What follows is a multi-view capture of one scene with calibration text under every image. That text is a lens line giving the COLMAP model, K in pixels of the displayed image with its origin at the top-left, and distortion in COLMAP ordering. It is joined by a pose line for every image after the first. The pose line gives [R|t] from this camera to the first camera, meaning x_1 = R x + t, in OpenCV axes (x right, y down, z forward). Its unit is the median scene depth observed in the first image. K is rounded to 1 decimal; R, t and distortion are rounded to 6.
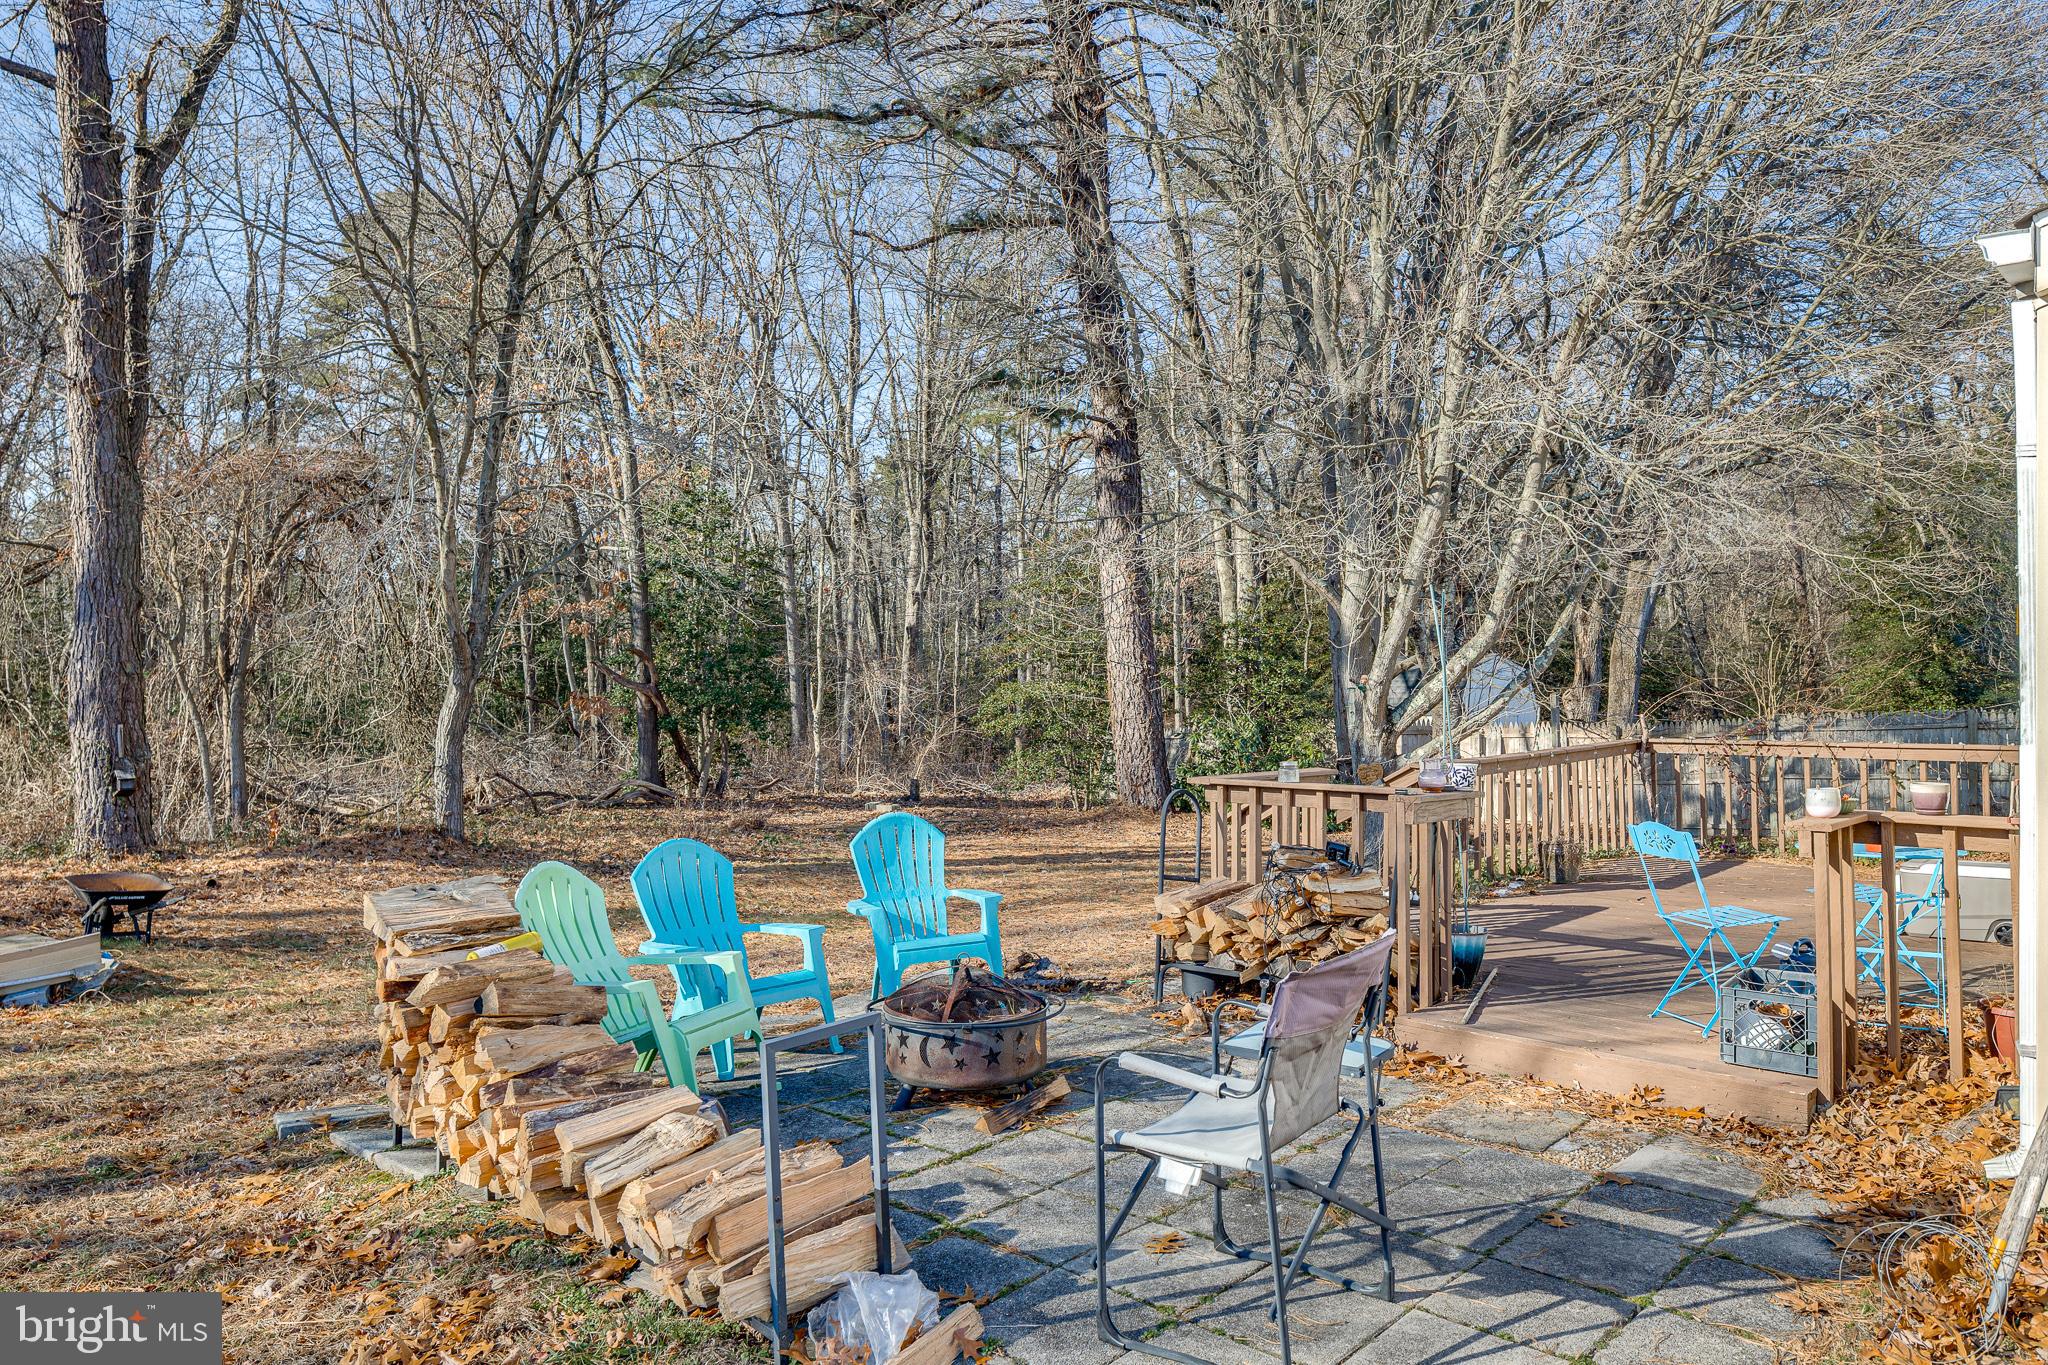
lens RADIAL K [[1393.5, 0, 1023.6], [0, 1393.5, 679.2], [0, 0, 1]] dist [-0.006559, 0.005808]
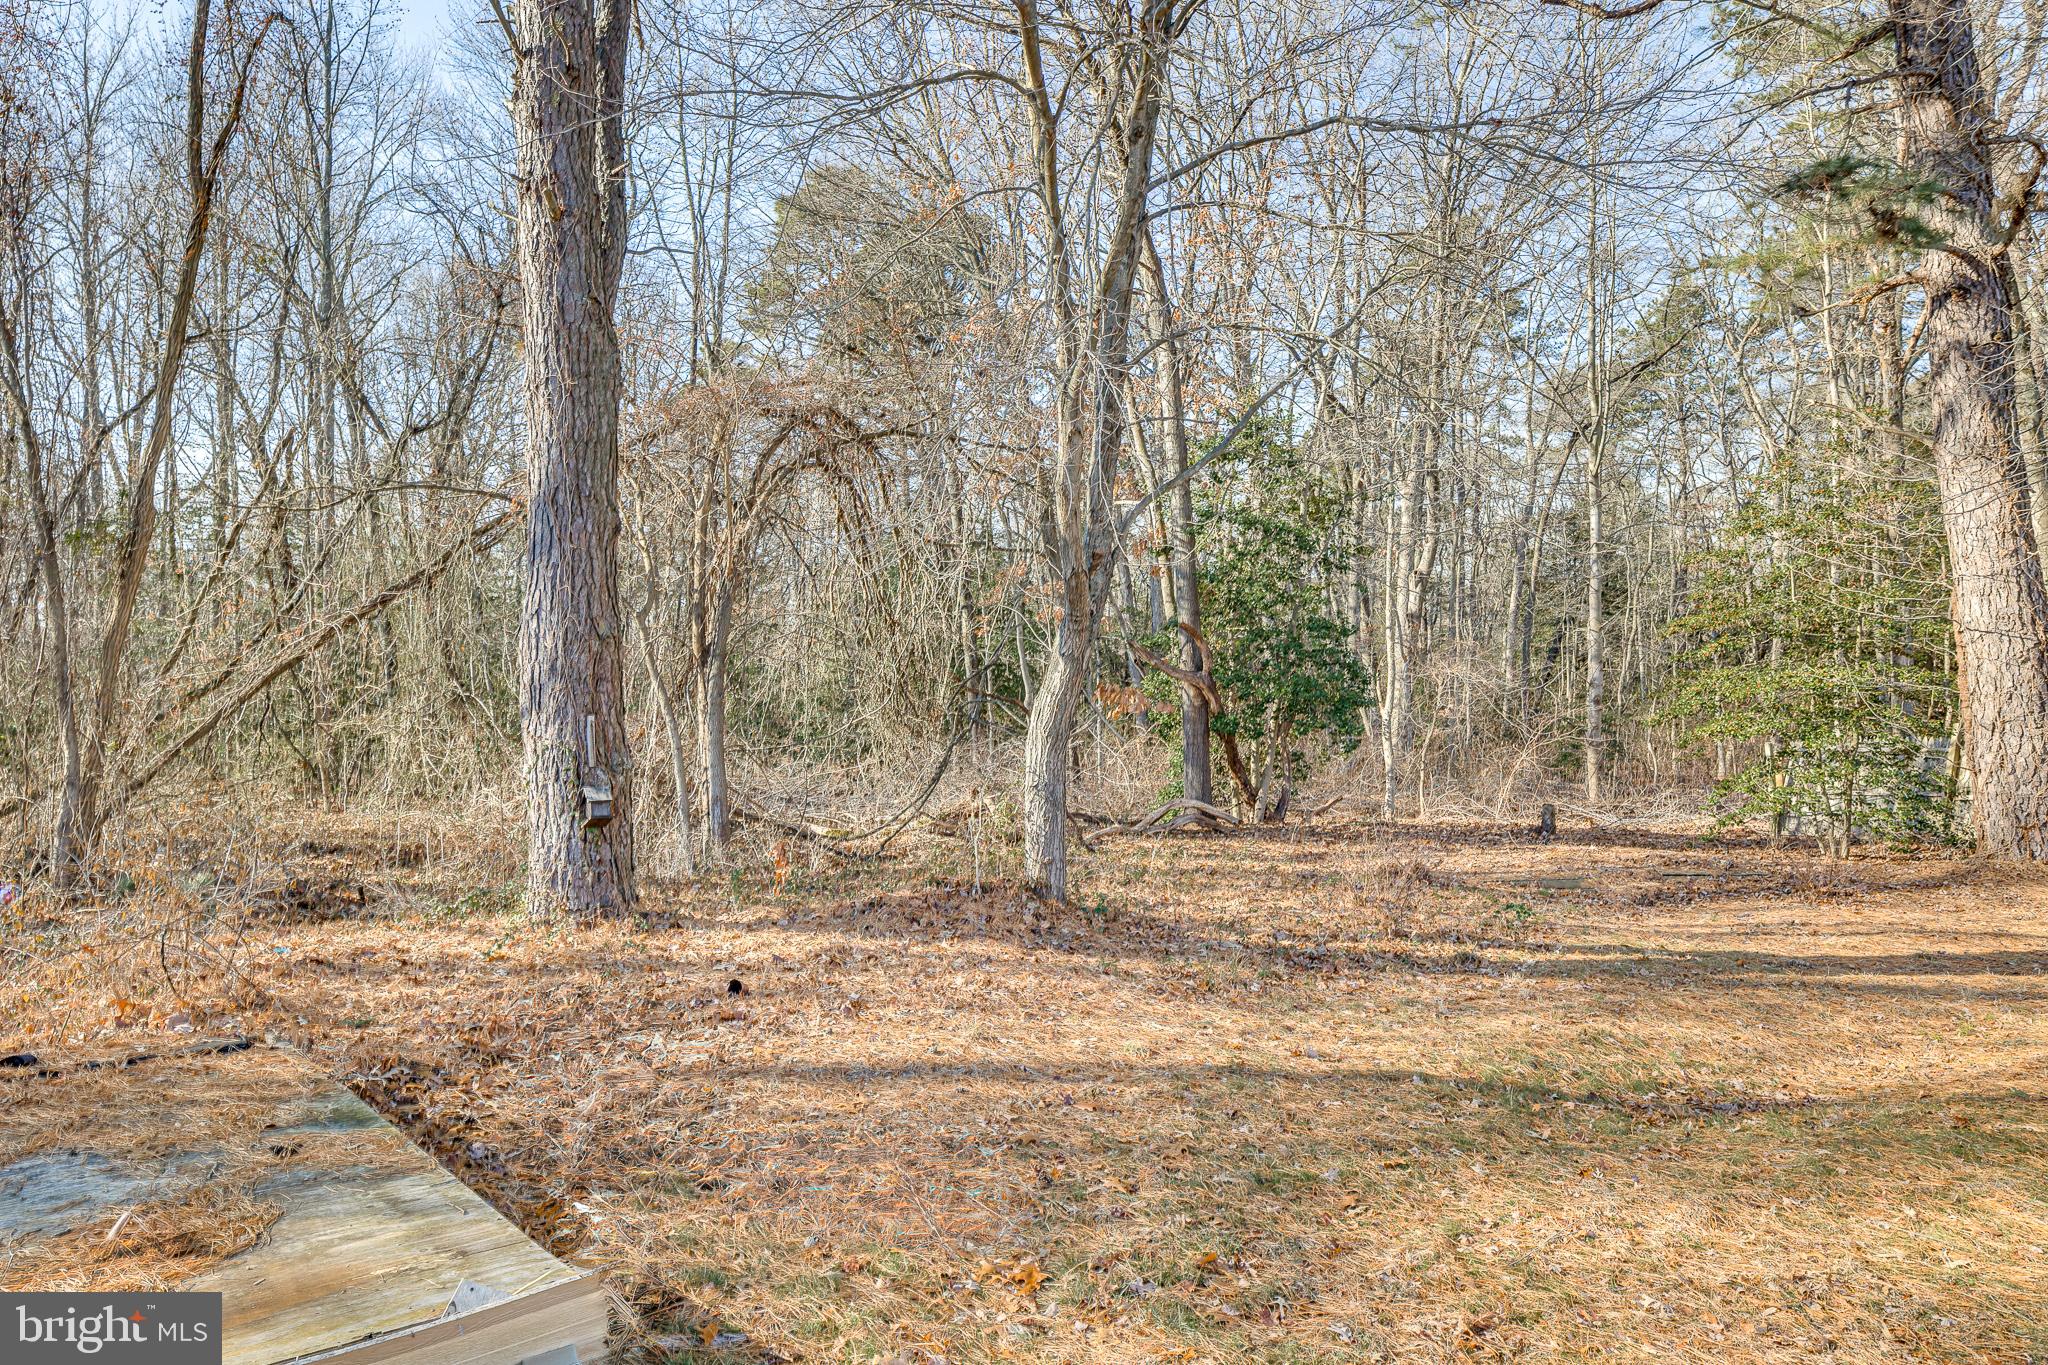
lens RADIAL K [[1393.5, 0, 1024.7], [0, 1393.5, 687.6], [0, 0, 1]] dist [-0.006559, 0.005808]
pose [[0.966597, 0.000237, -0.256303, -0.202467], [0.000133, 0.999999, 0.001424, 0.013126], [0.256303, -0.001411, 0.966596, 0.299208]]
